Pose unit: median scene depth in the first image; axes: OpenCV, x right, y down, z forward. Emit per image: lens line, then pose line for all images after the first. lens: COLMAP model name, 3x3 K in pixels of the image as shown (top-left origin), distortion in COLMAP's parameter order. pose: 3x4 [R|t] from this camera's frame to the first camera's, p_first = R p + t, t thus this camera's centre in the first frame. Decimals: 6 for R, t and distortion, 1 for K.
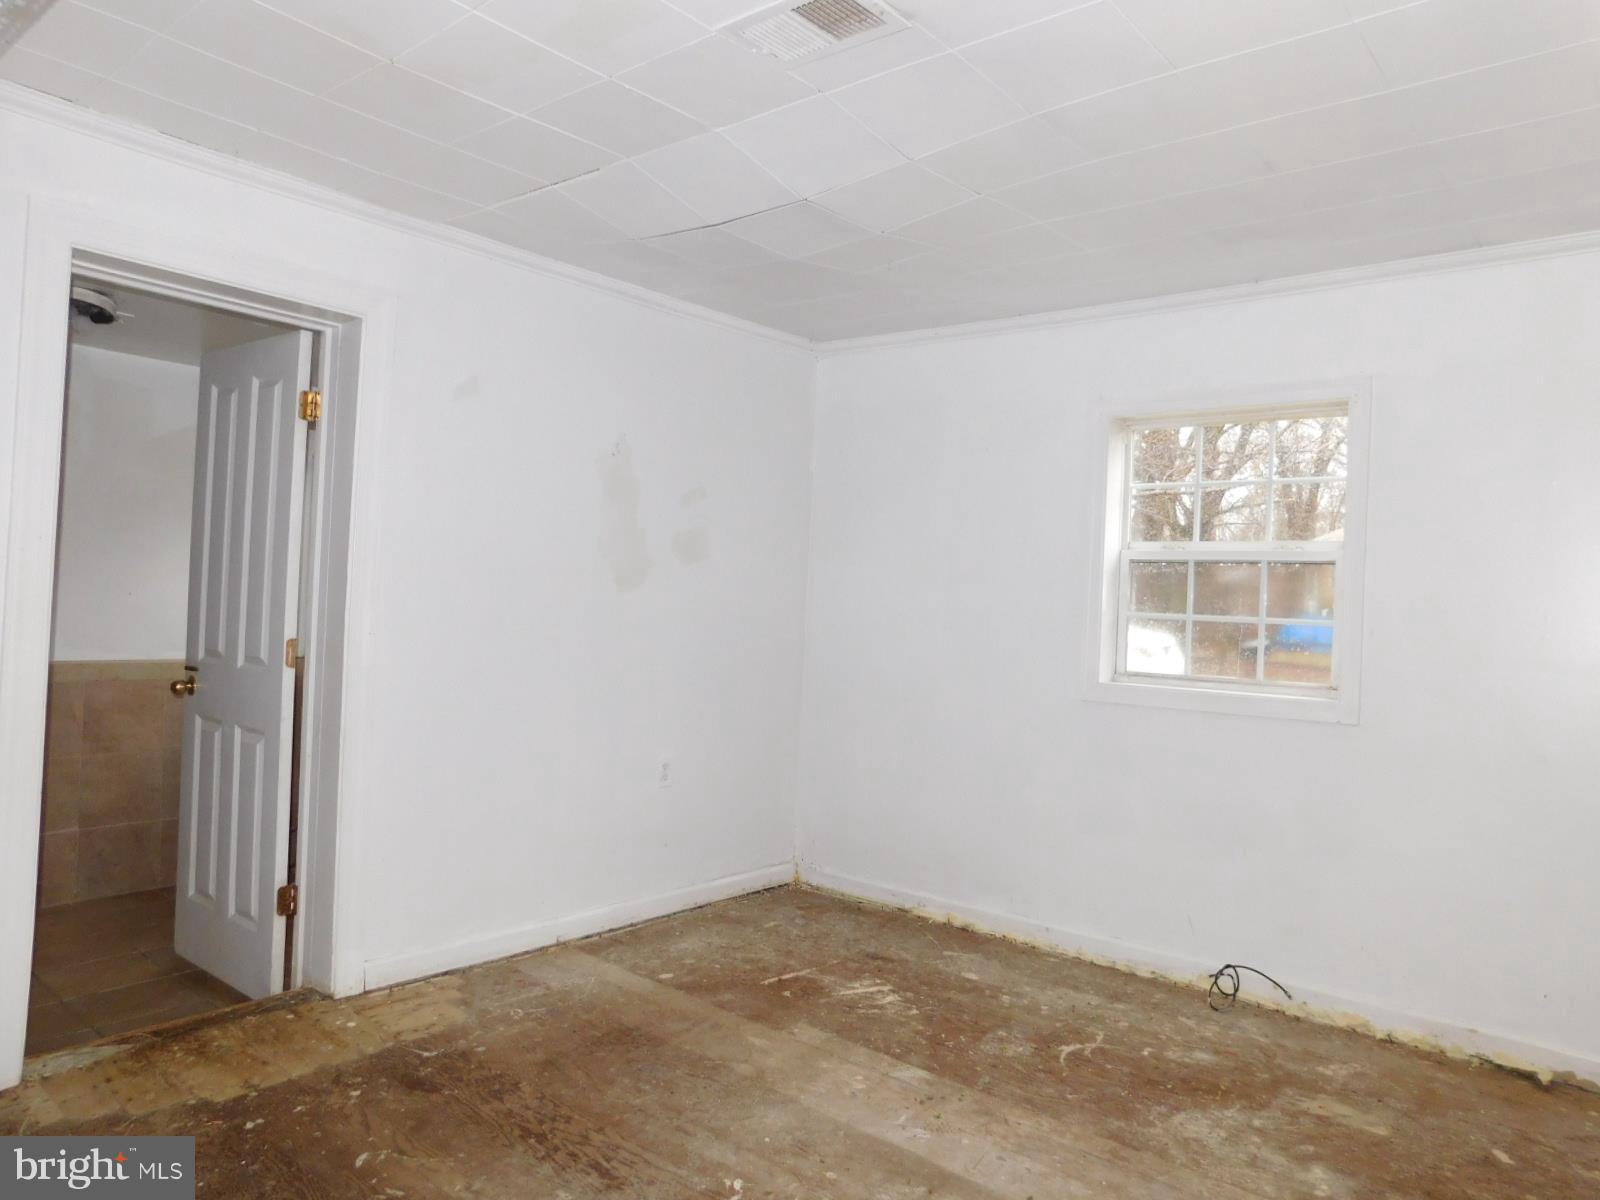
lens RADIAL K [[1084.5, 0, 806.2], [0, 1084.5, 596.4], [0, 0, 1]] dist [0.003123, 0.012280]
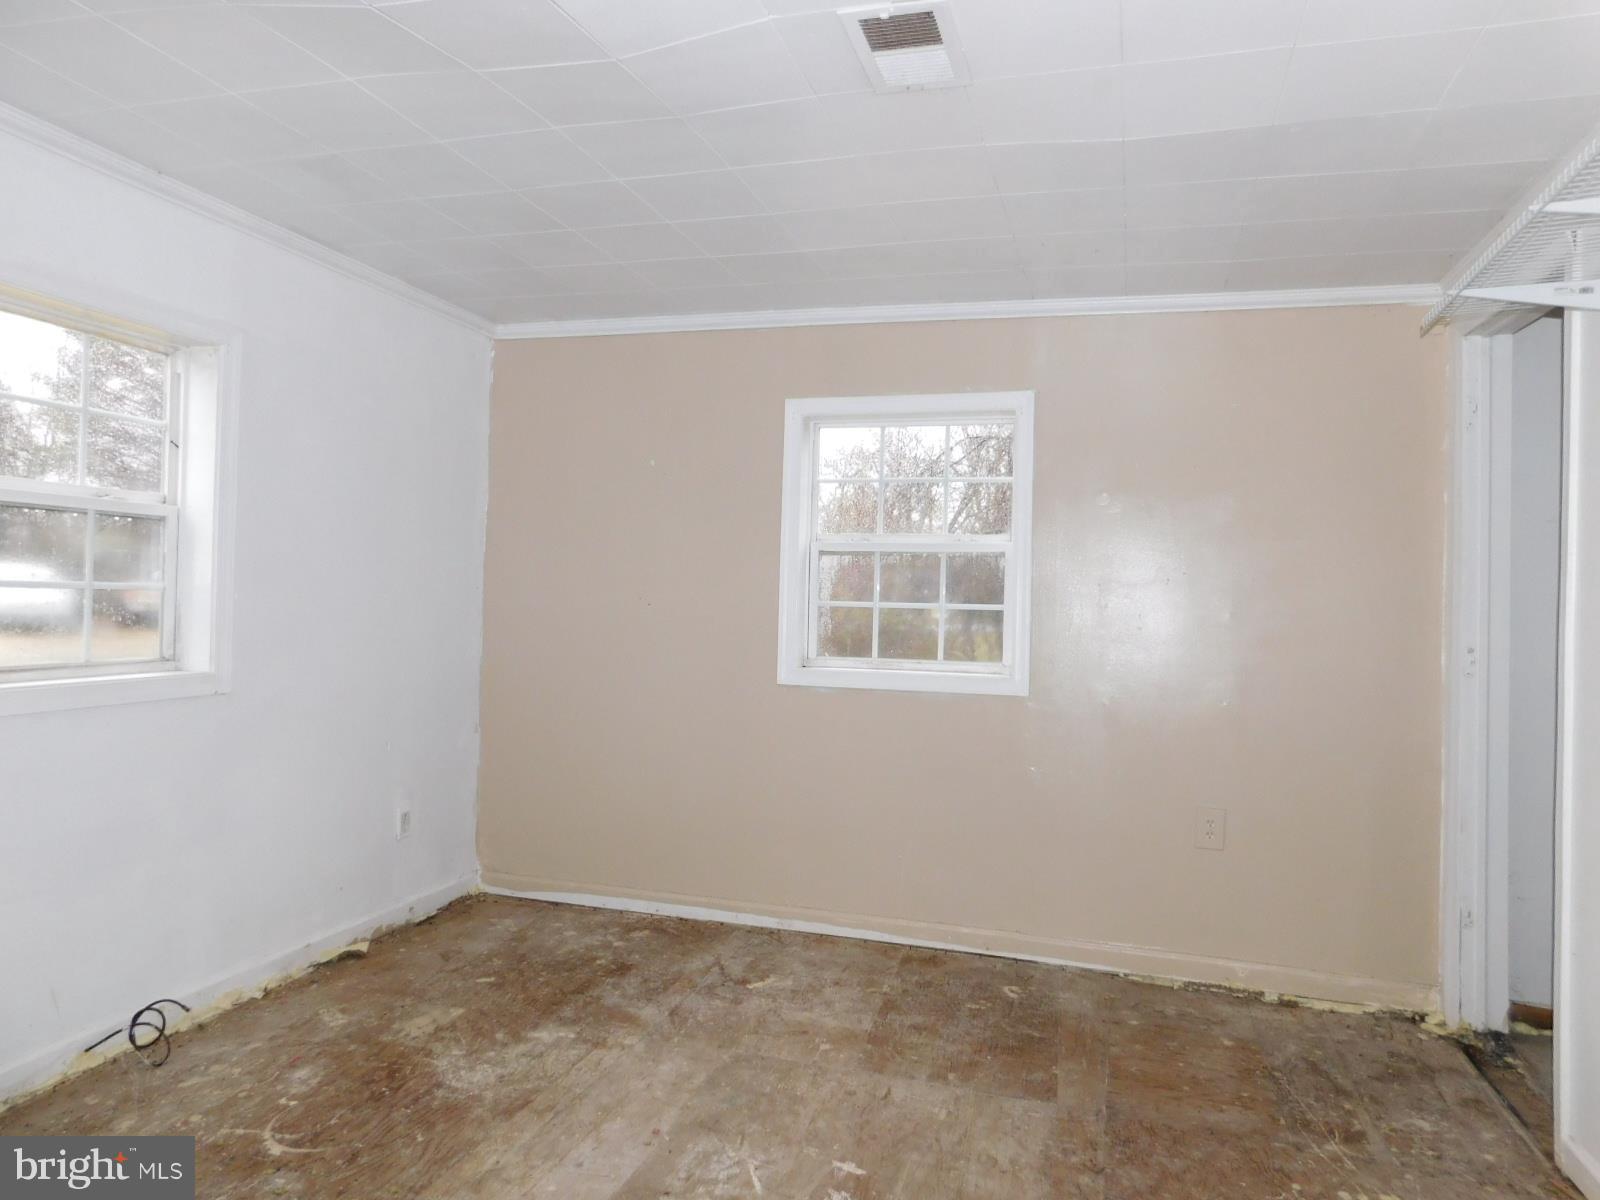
lens RADIAL K [[1084.5, 0, 806.2], [0, 1084.5, 600.5], [0, 0, 1]] dist [0.003123, 0.012280]
pose [[-0.393624, -0.039690, 0.918414, -0.643218], [-0.023791, 0.999173, 0.032983, -0.006718], [-0.918964, -0.008867, -0.394243, 1.032803]]
